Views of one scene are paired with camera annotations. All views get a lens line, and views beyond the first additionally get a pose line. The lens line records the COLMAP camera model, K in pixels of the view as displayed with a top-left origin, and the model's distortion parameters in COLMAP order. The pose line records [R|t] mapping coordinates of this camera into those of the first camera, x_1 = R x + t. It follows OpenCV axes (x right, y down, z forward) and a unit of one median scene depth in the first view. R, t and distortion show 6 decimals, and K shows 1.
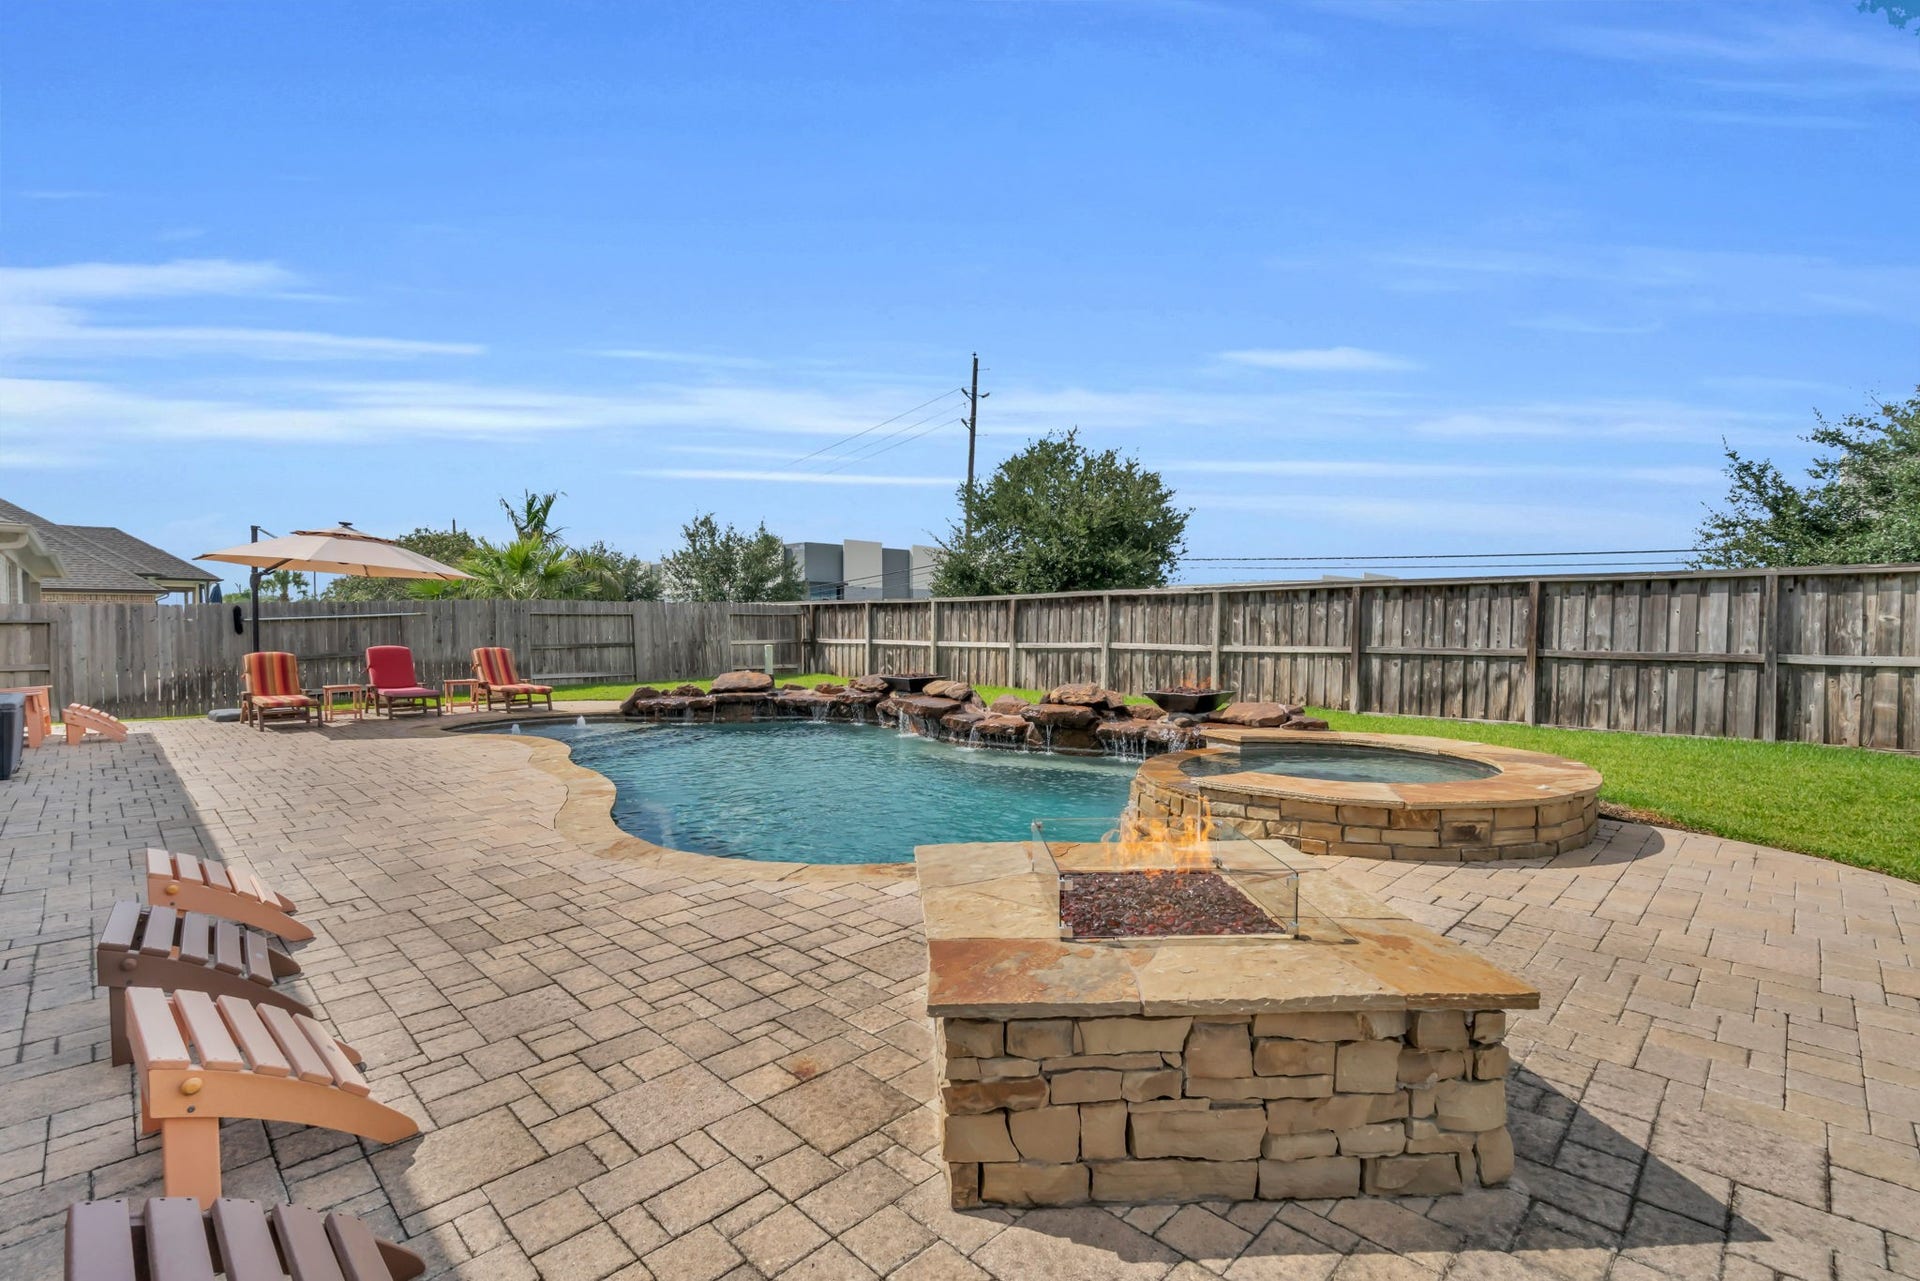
lens RADIAL K [[871.5, 0, 949.2], [0, 871.5, 639.9], [0, 0, 1]] dist [-0.006725, 0.002567]
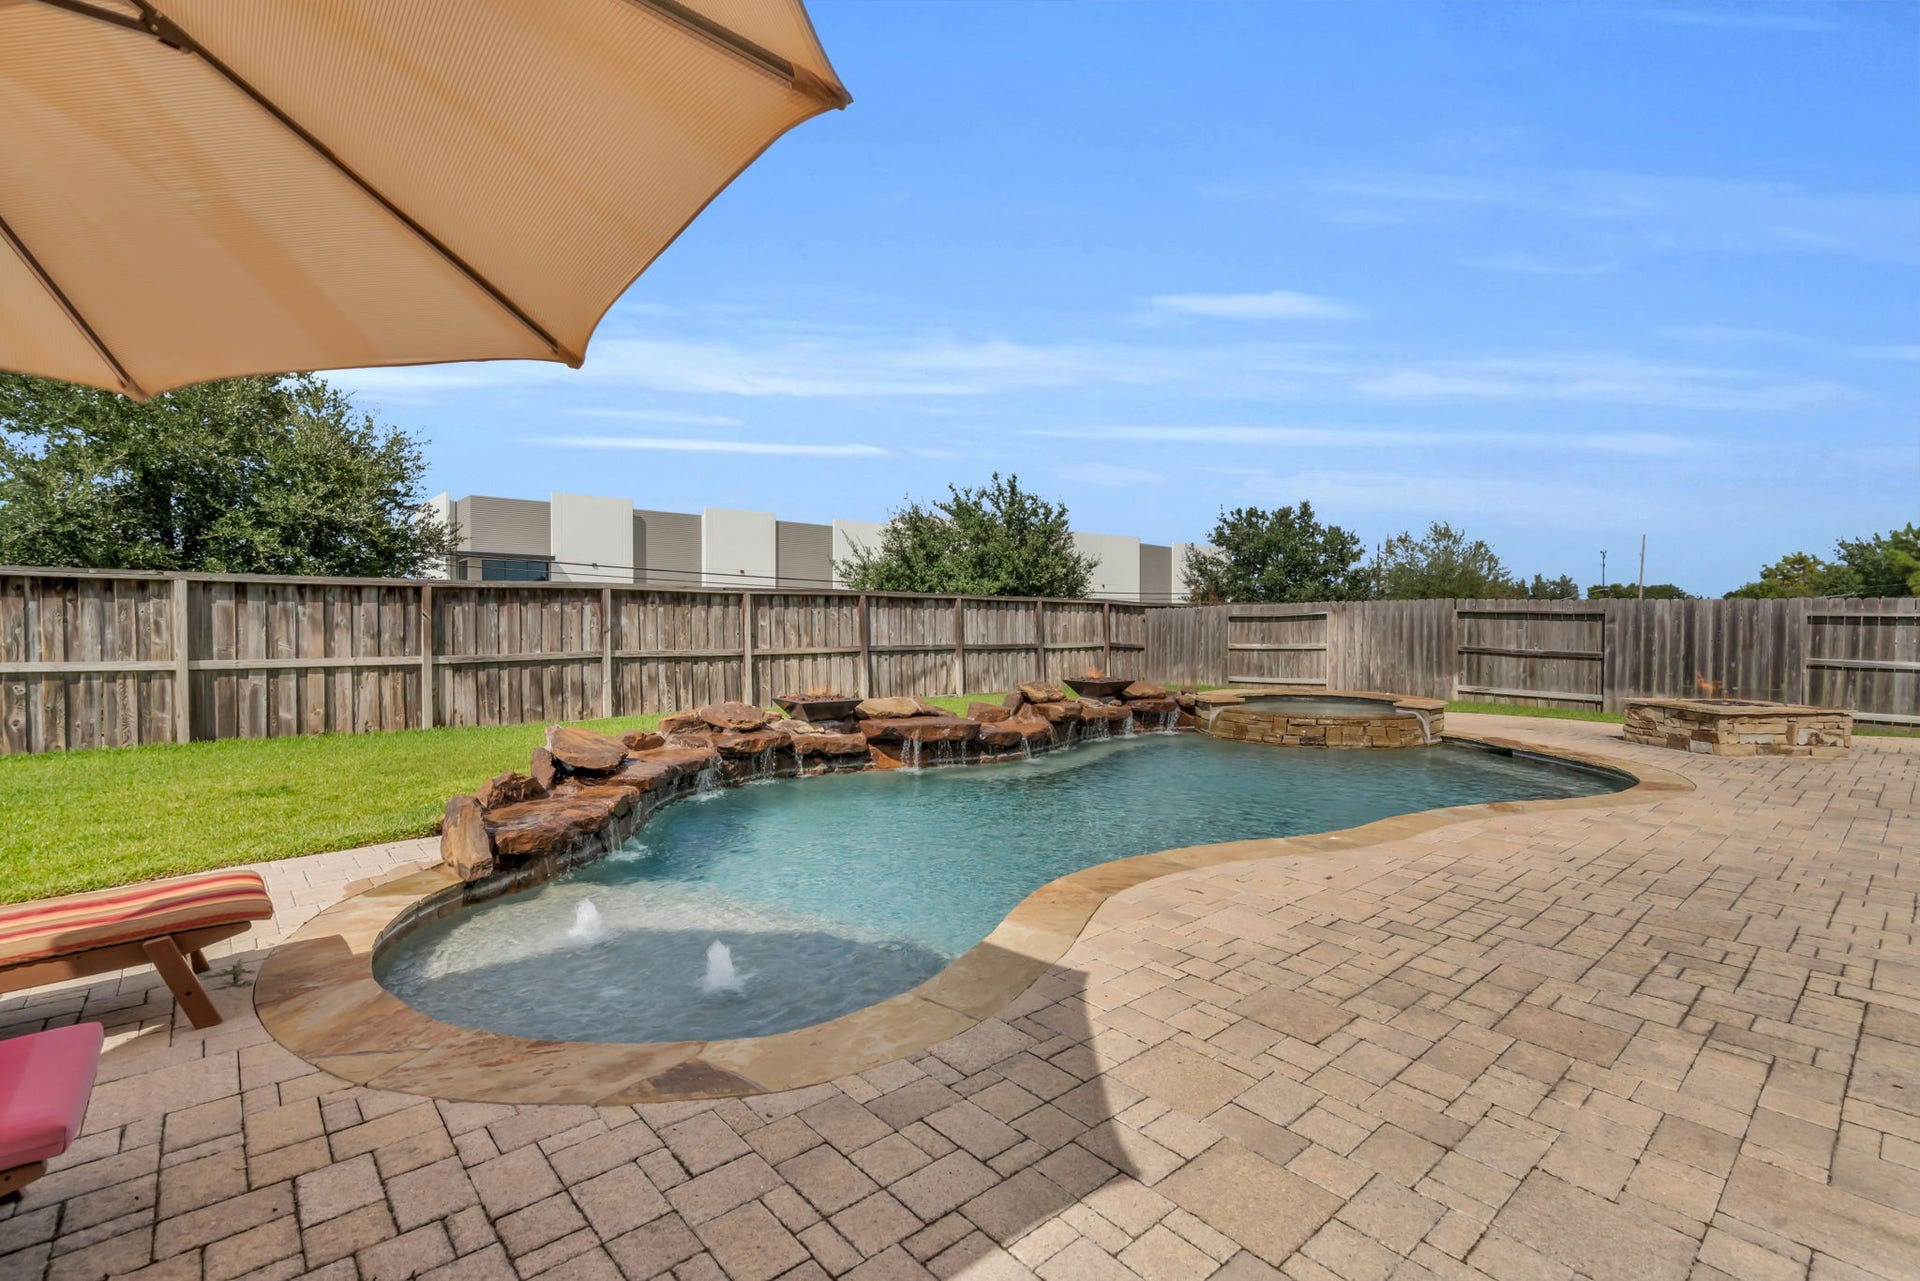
lens RADIAL K [[871.5, 0, 957.0], [0, 871.5, 638.8], [0, 0, 1]] dist [-0.006725, 0.002567]
pose [[0.052424, -0.009869, 0.998576, -0.672357], [0.020225, 0.999757, 0.008819, -0.008486], [-0.998420, 0.019734, 0.052611, 0.754233]]
